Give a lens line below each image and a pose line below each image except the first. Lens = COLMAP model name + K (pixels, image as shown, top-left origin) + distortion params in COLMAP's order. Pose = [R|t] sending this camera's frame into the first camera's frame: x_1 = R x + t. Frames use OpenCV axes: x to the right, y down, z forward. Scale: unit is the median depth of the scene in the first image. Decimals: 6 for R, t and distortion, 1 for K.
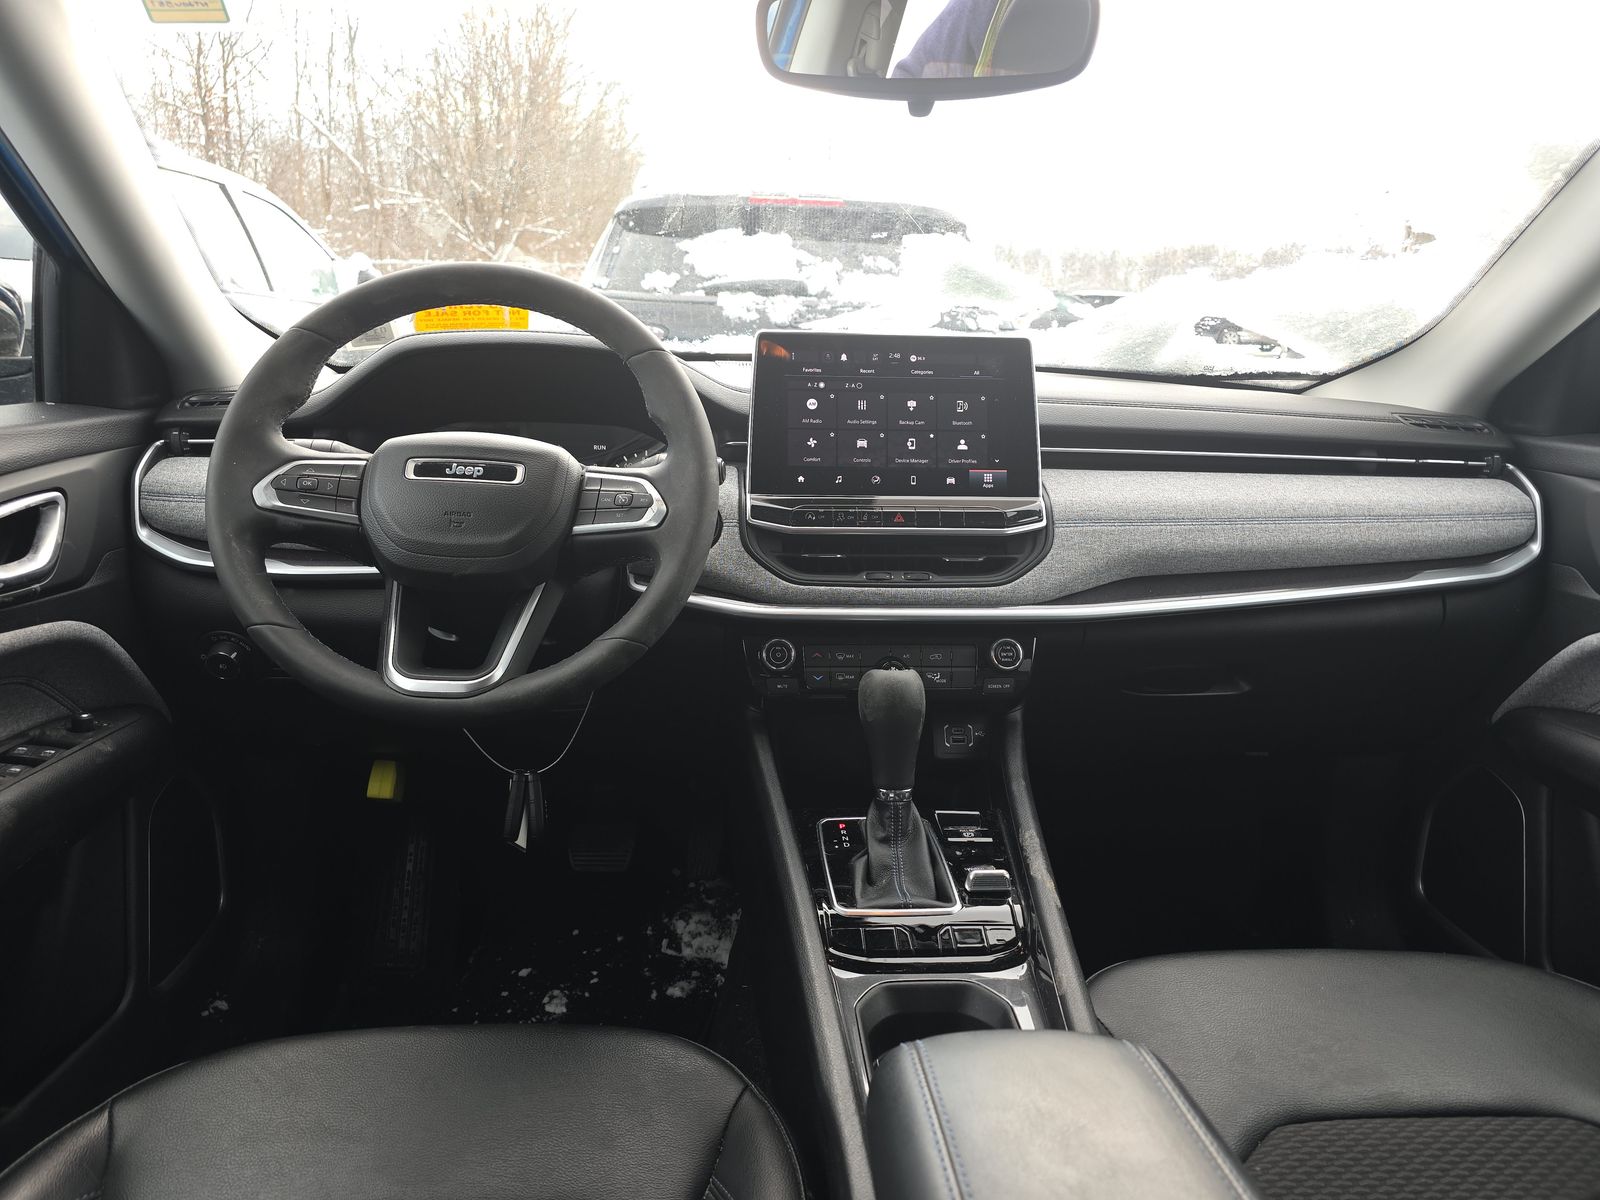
lens RADIAL K [[1088.1, 0, 782.8], [0, 1088.1, 601.1], [0, 0, 1]] dist [0.095532, -0.077352]
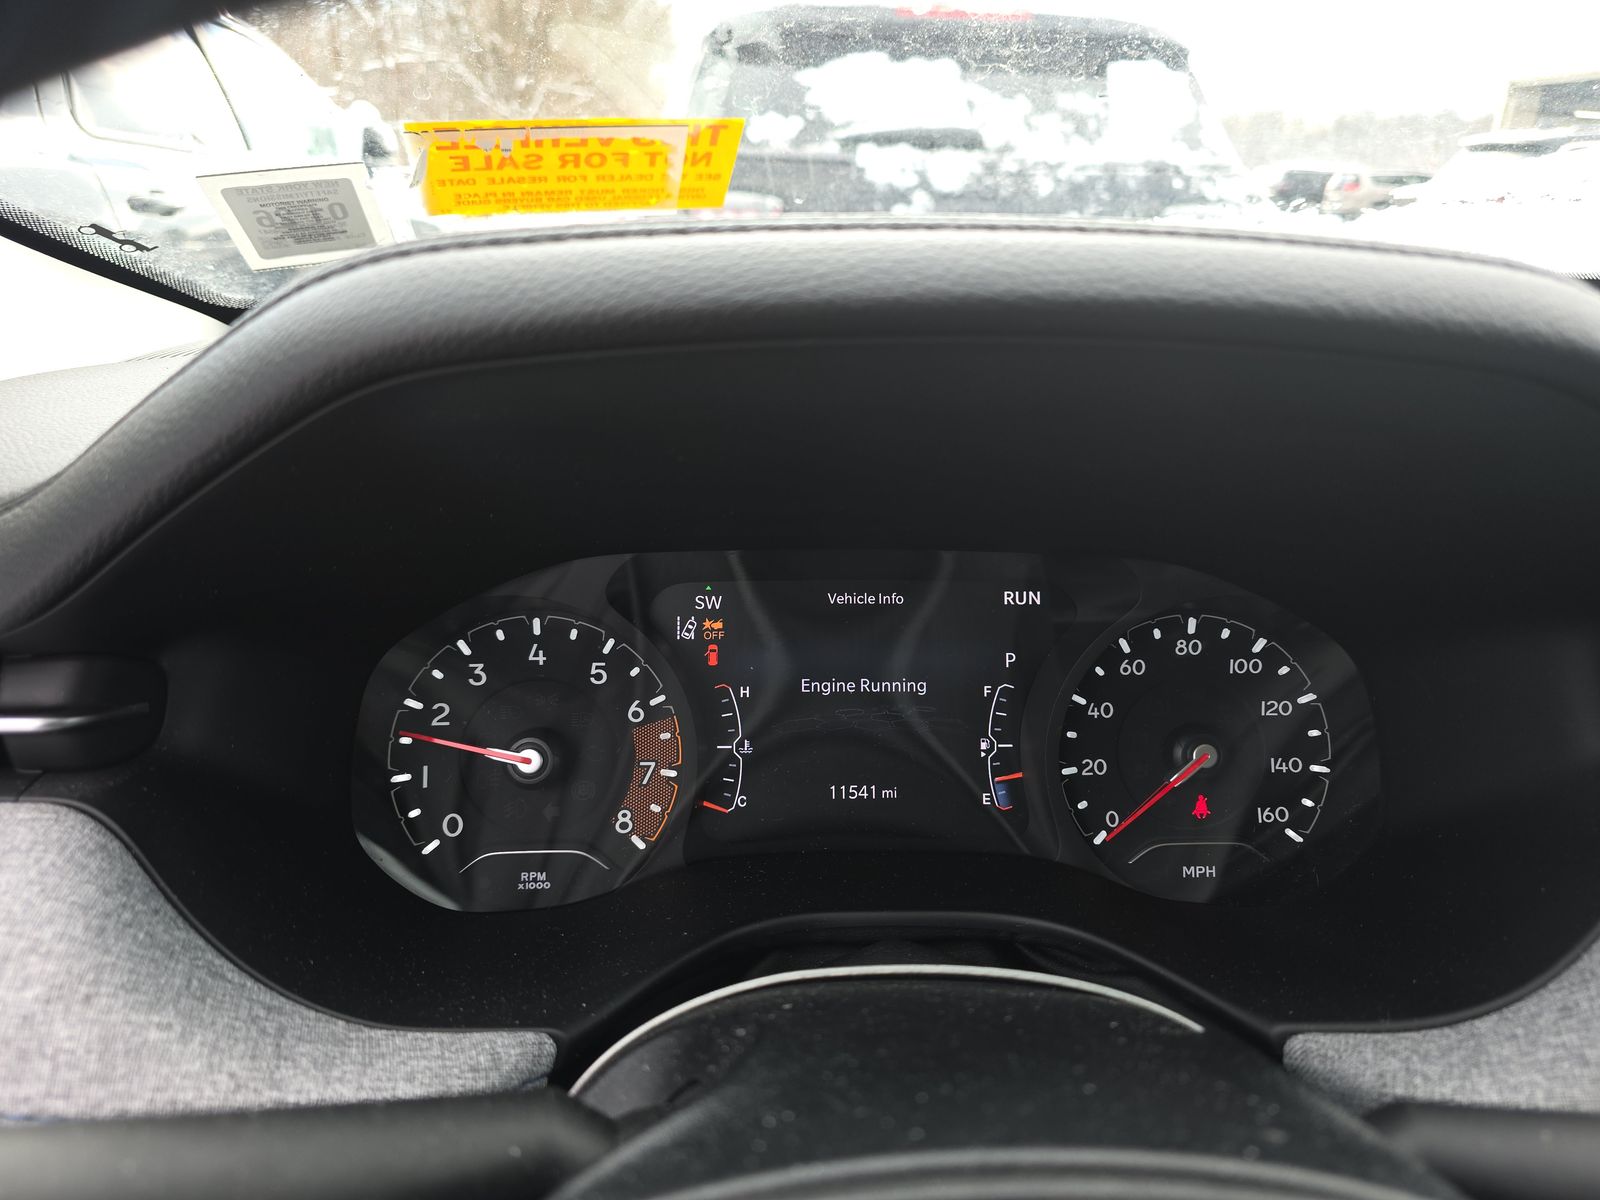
lens RADIAL K [[1105.9, 0, 800.2], [0, 1105.9, 599.1], [0, 0, 1]] dist [0.044678, -0.033103]
pose [[0.999902, 0.004471, -0.013251, -0.086447], [-0.003116, 0.994923, 0.100593, -0.065614], [0.013634, -0.100542, 0.994839, 0.266435]]
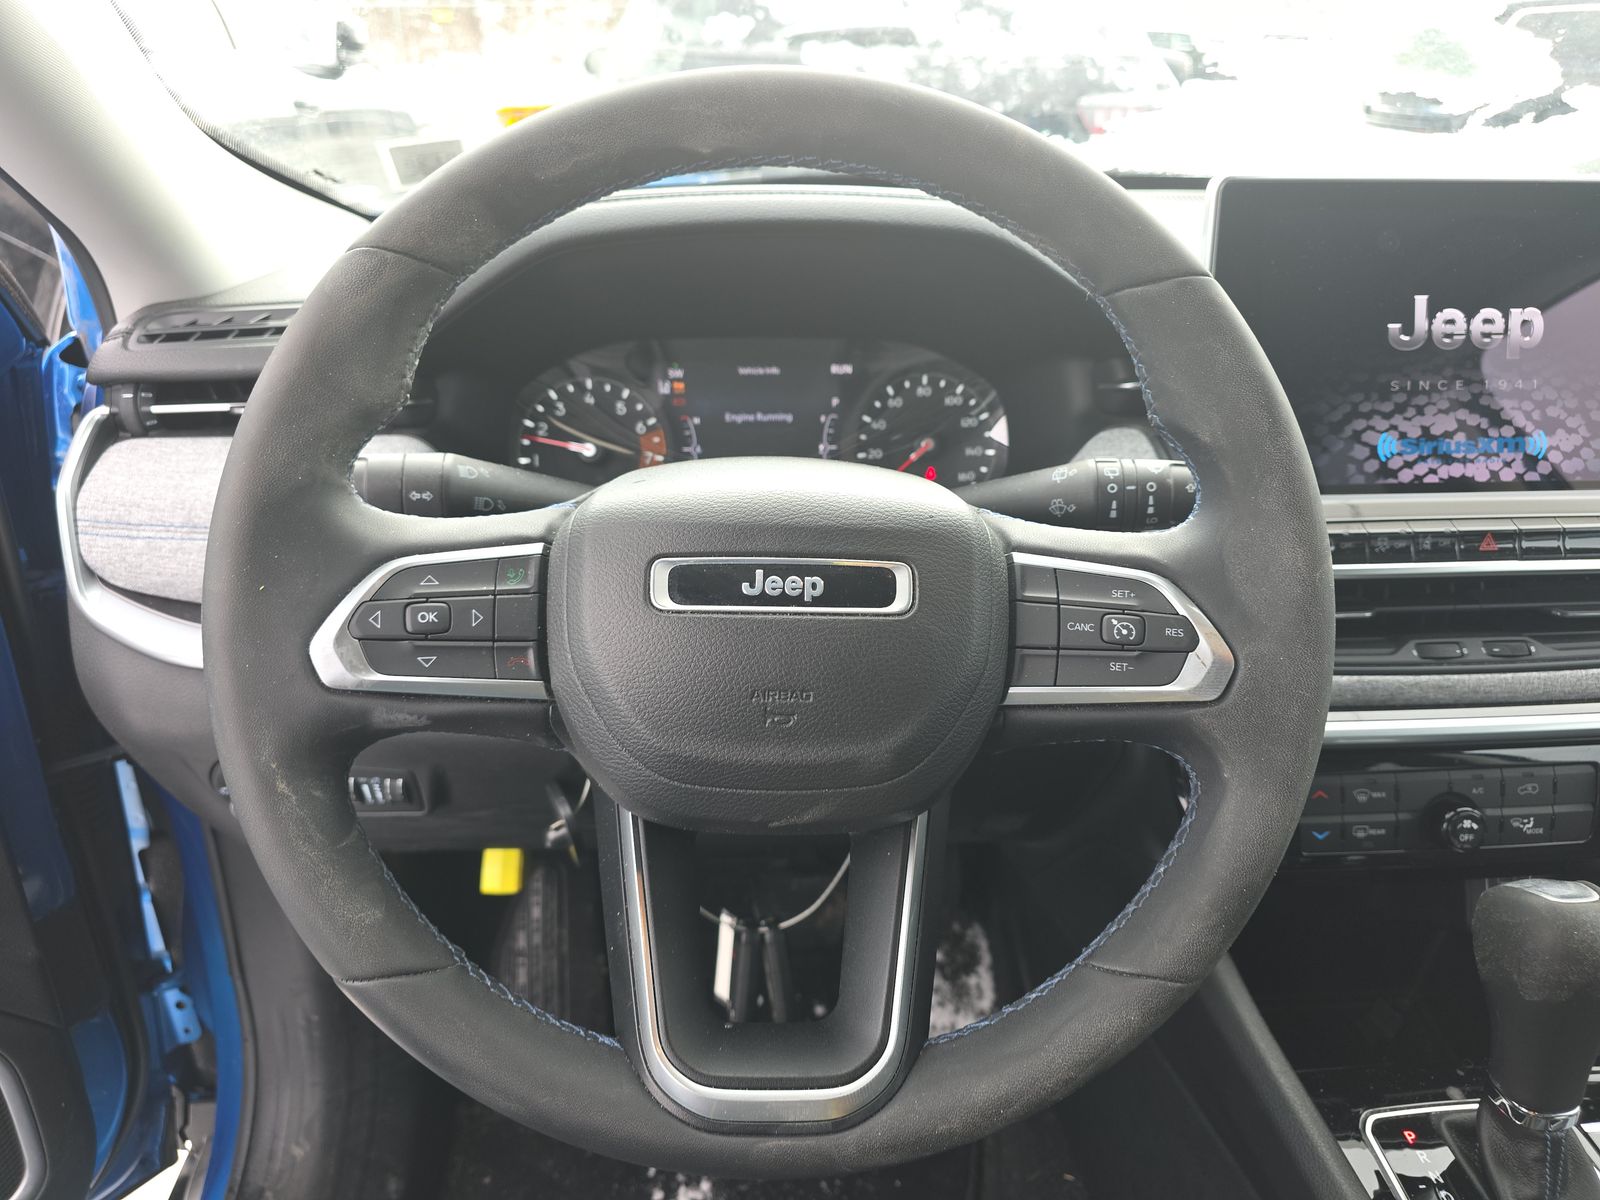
lens RADIAL K [[1105.9, 0, 800.2], [0, 1105.9, 599.1], [0, 0, 1]] dist [0.044678, -0.033103]
pose [[0.999813, -0.018493, 0.005584, -0.073983], [0.017032, 0.980274, 0.196908, -0.051765], [-0.009116, -0.196776, 0.980406, 0.147226]]
